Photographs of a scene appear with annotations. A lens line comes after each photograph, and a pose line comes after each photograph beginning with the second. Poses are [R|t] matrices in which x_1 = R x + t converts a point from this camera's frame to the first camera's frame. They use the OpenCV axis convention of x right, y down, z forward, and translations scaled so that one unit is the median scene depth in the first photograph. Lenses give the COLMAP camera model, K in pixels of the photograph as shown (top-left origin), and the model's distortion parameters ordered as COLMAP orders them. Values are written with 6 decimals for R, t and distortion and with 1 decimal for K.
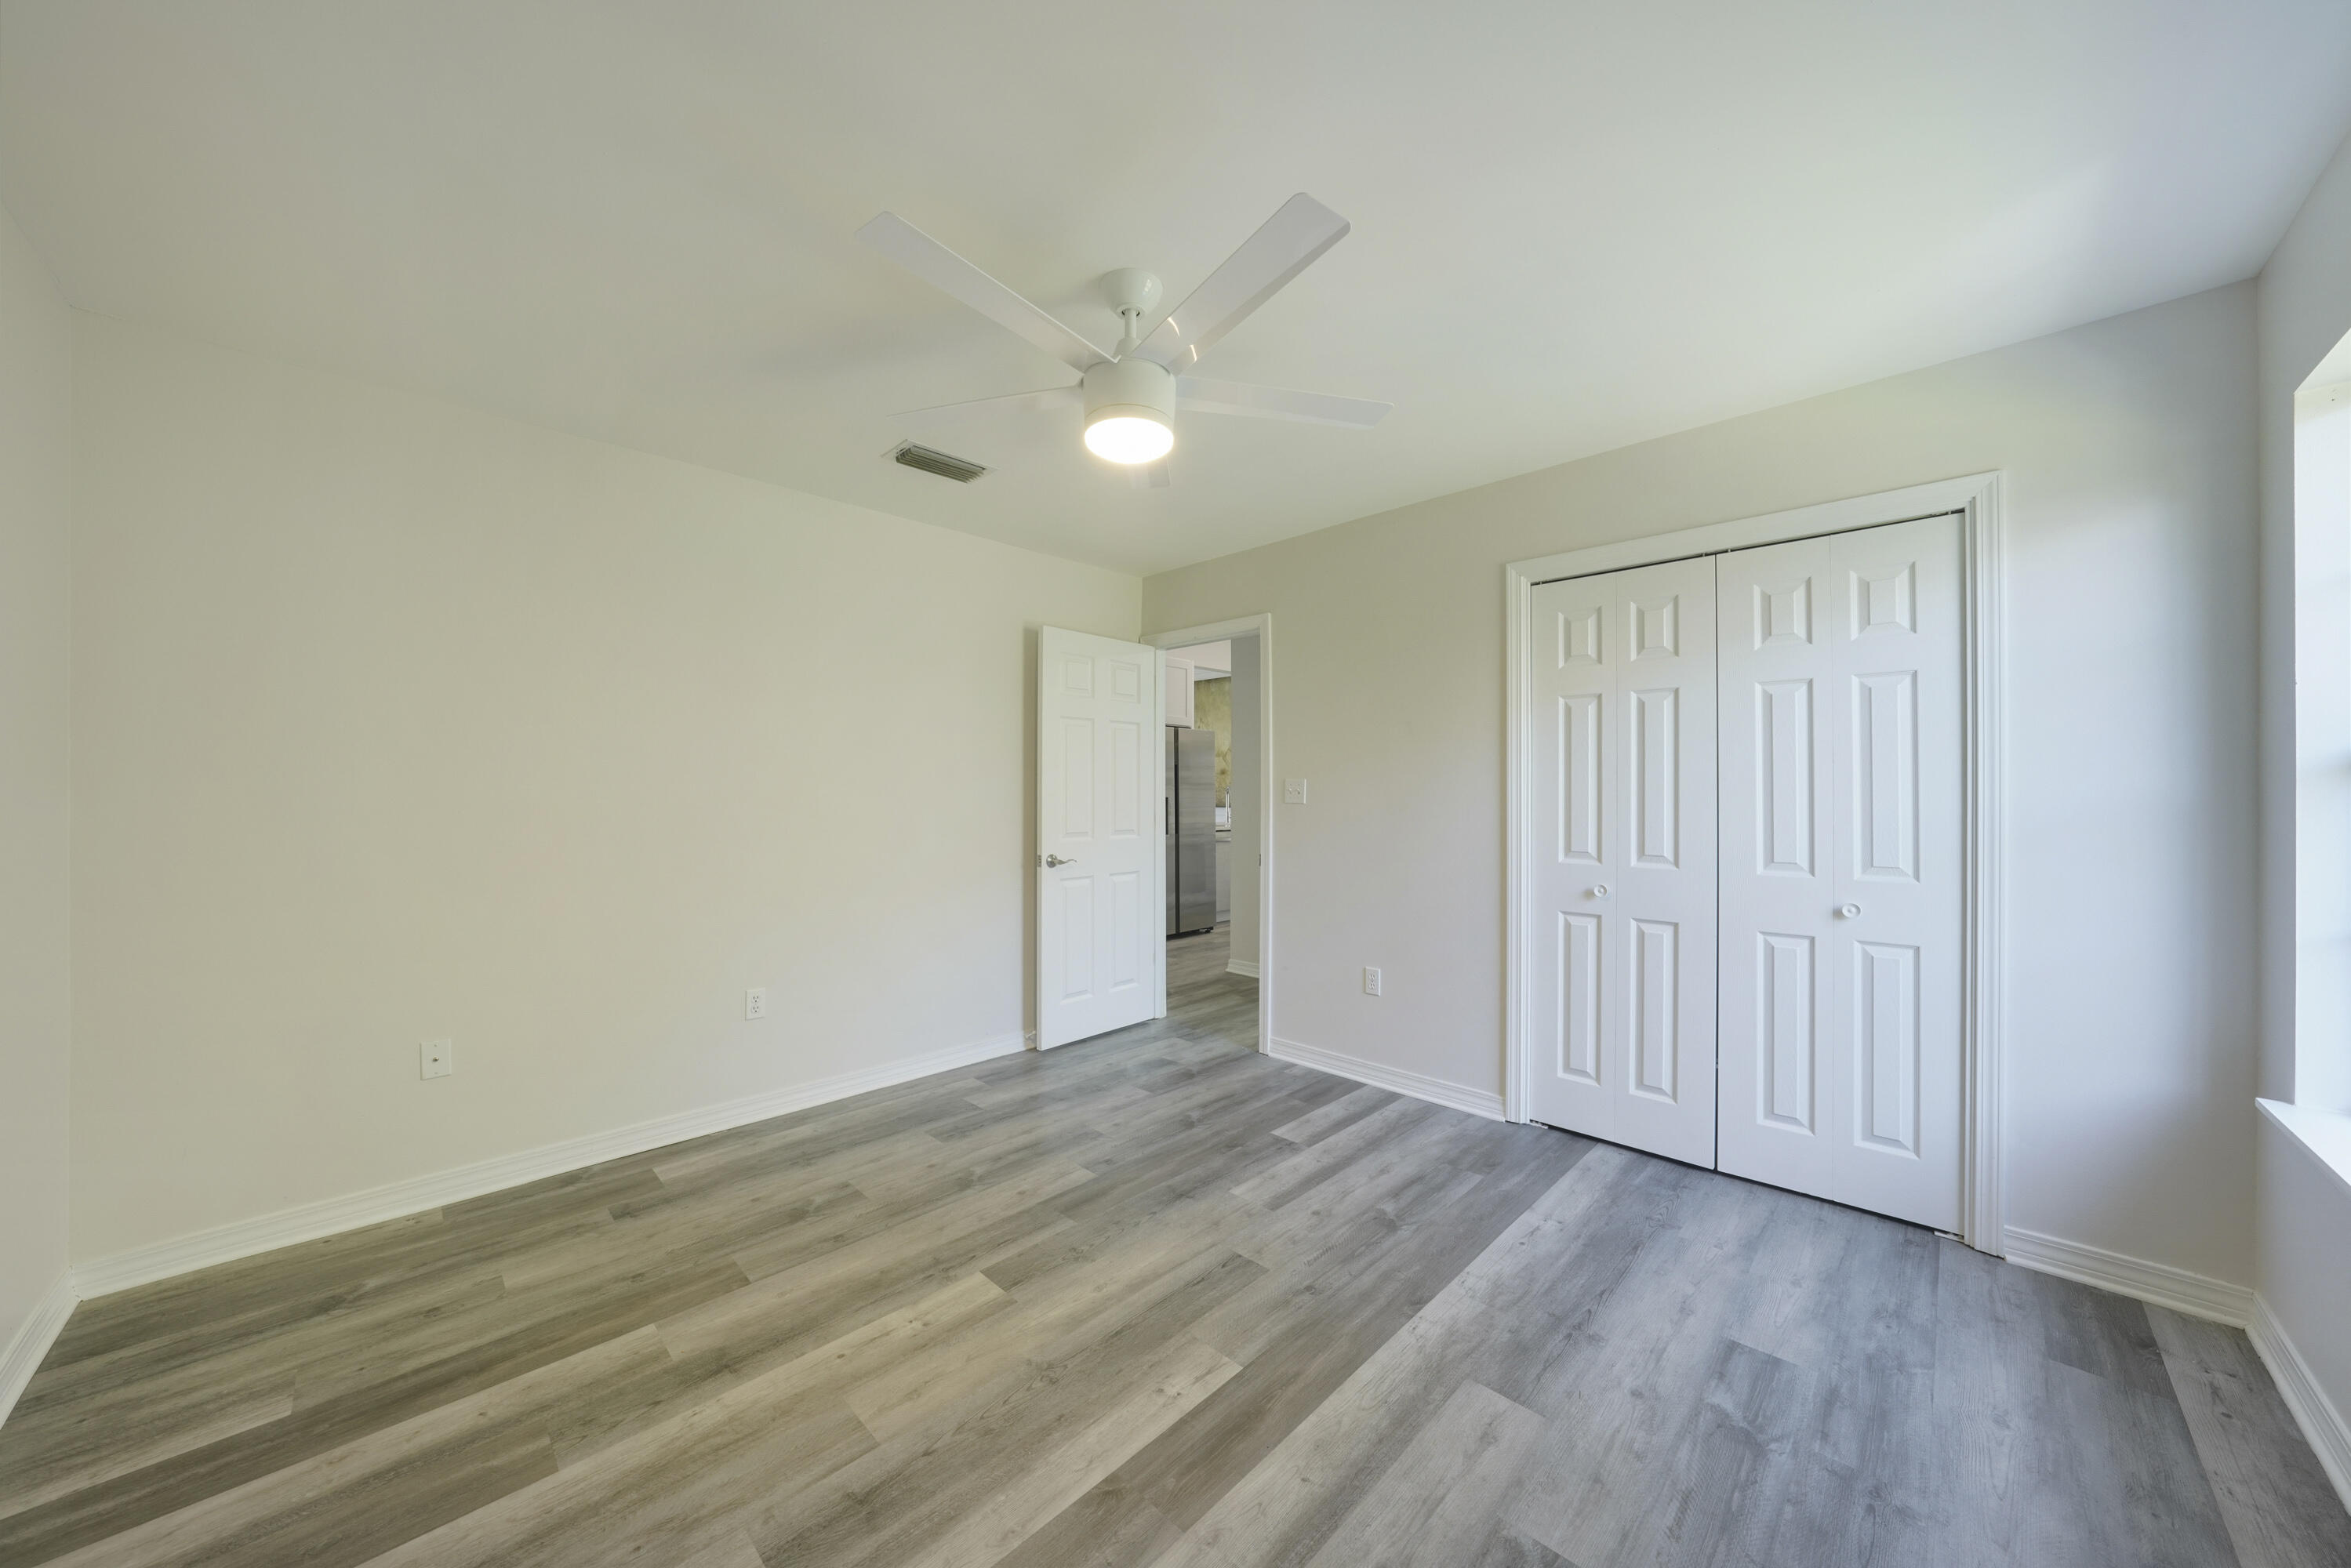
lens RADIAL K [[789.7, 0, 1169.1], [0, 789.7, 790.0], [0, 0, 1]] dist [-0.015294, 0.000206]
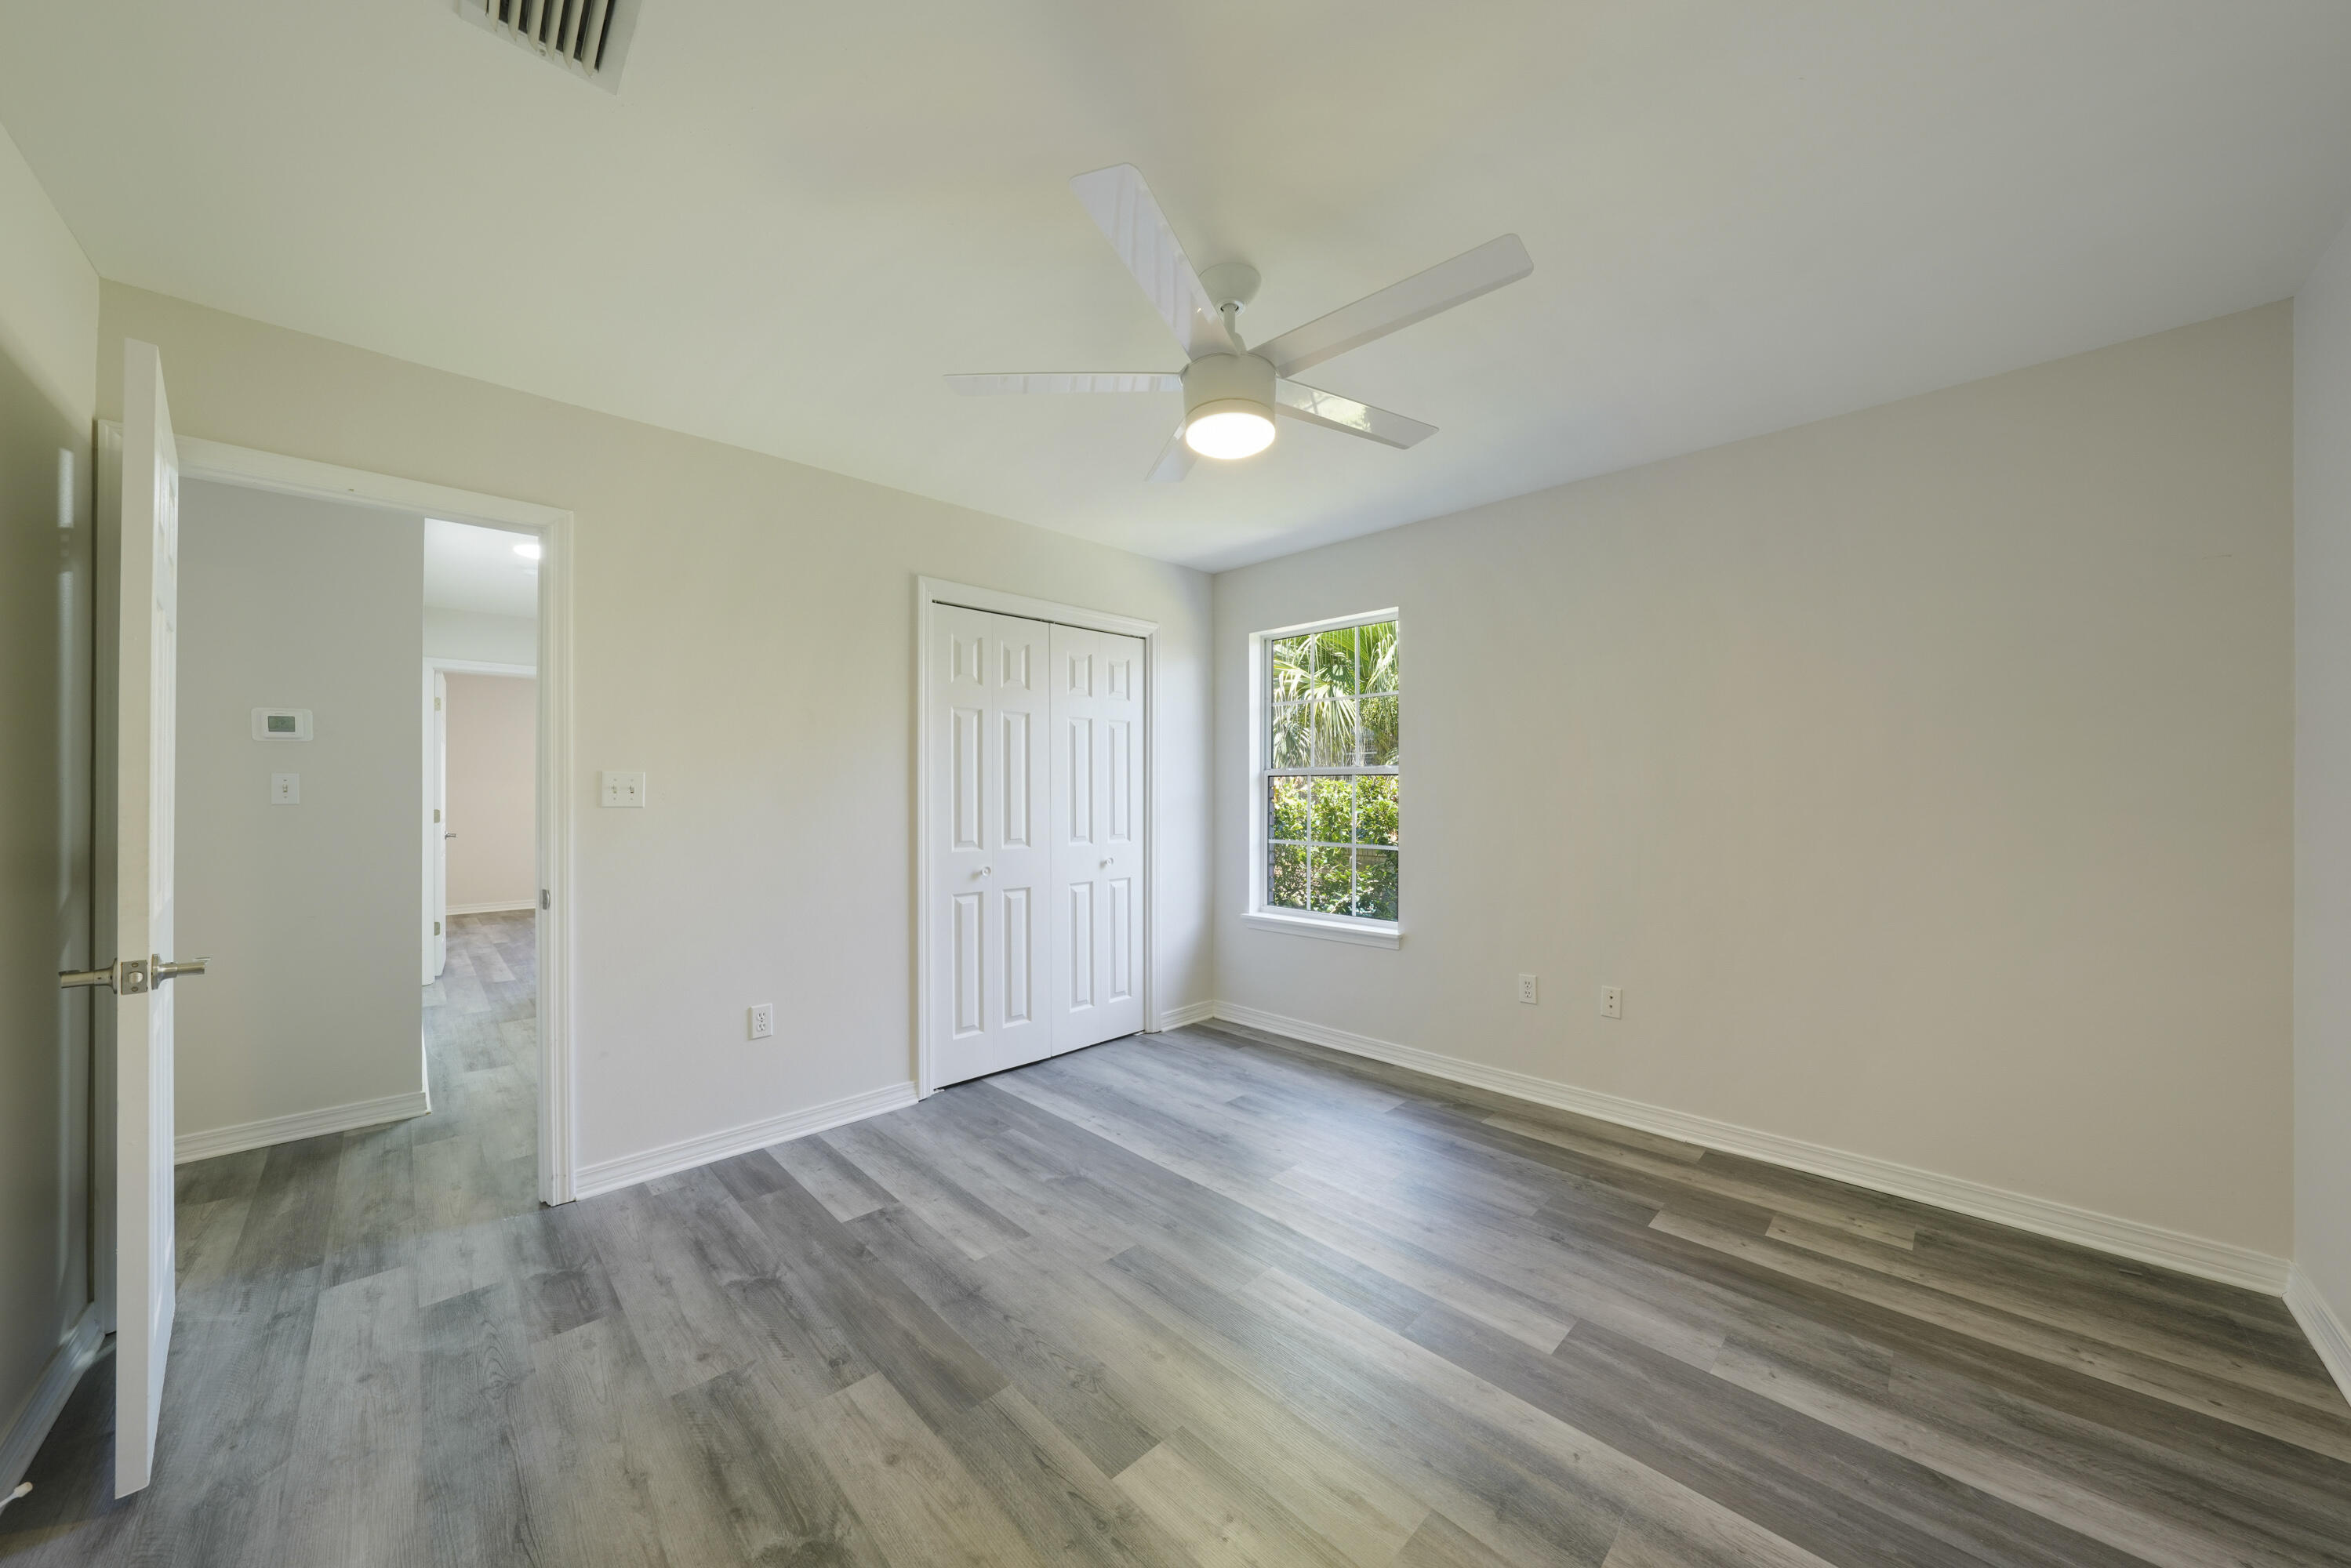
lens RADIAL K [[814.3, 0, 1161.6], [0, 814.3, 784.5], [0, 0, 1]] dist [-0.015870, 0.000458]
pose [[0.027919, 0.008520, 0.999574, -0.942914], [-0.000630, 0.999964, -0.008505, 0.006120], [-0.999610, -0.000392, 0.027924, 0.922553]]
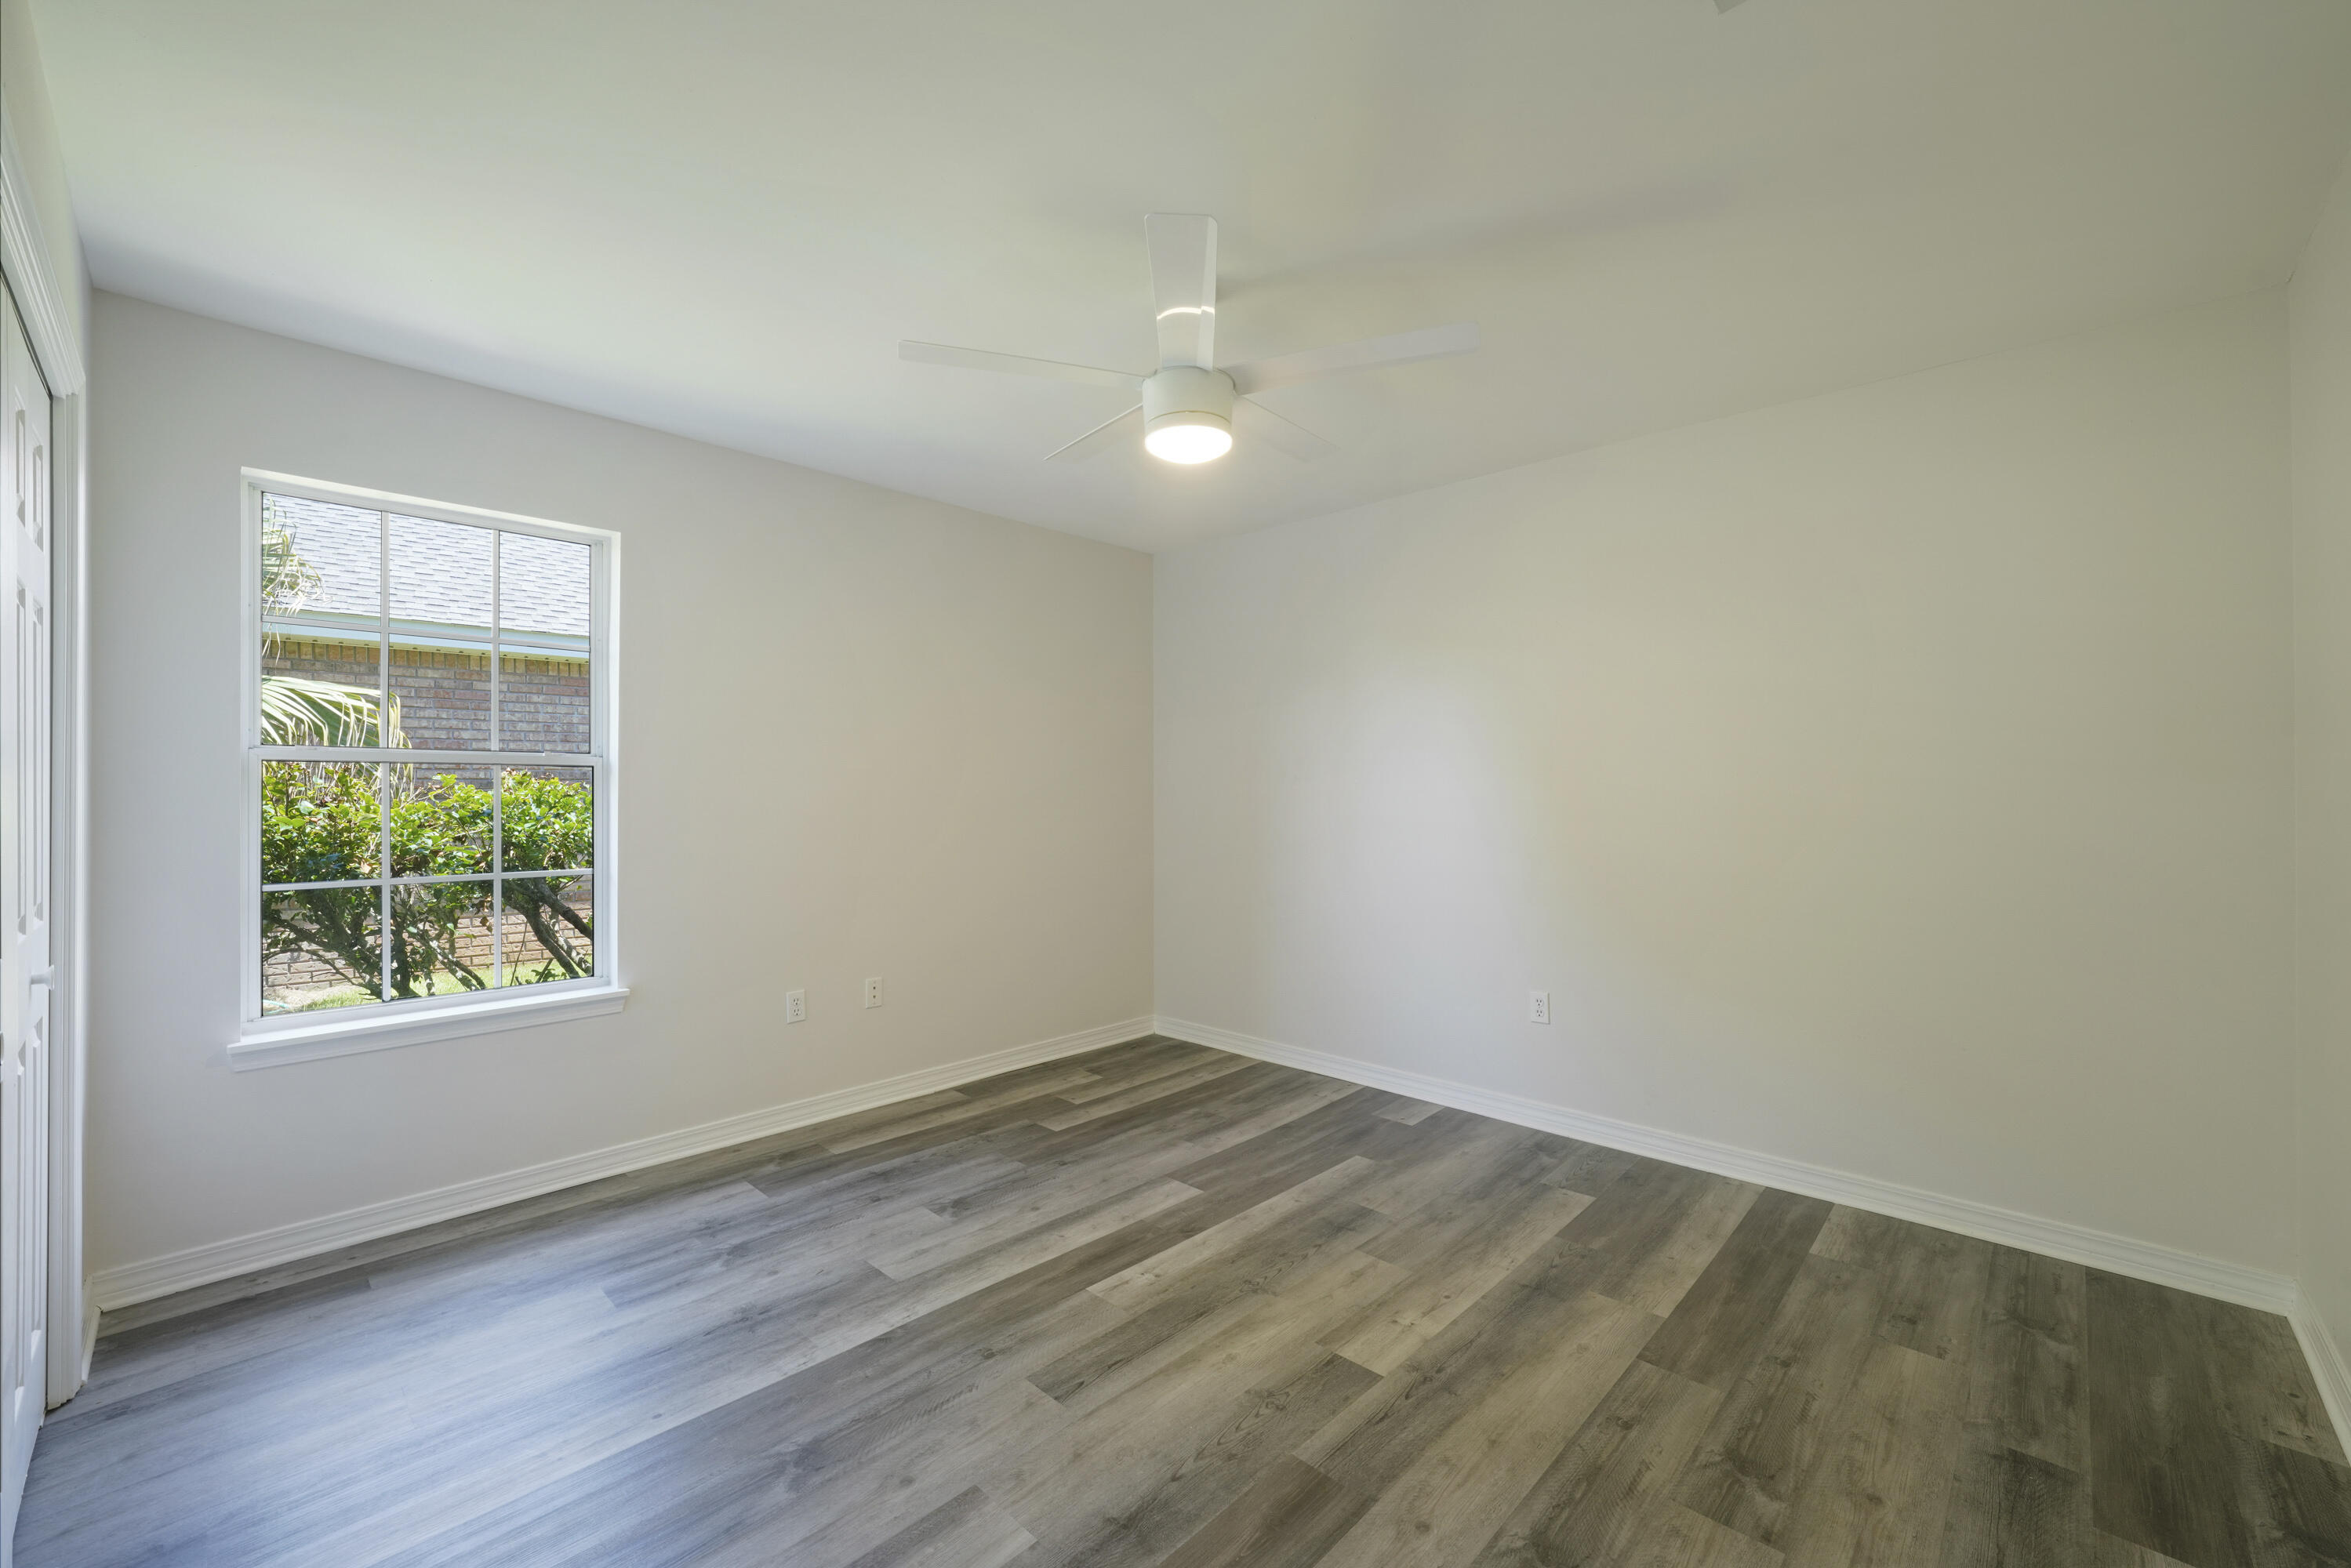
lens RADIAL K [[960.2, 0, 1178.4], [0, 960.2, 788.7], [0, 0, 1]] dist [-0.015148, 0.005246]
pose [[-0.999632, 0.000688, -0.027135, -0.003013], [0.000838, 0.999984, -0.005529, 0.009881], [0.027131, -0.005549, -0.999616, 1.957532]]
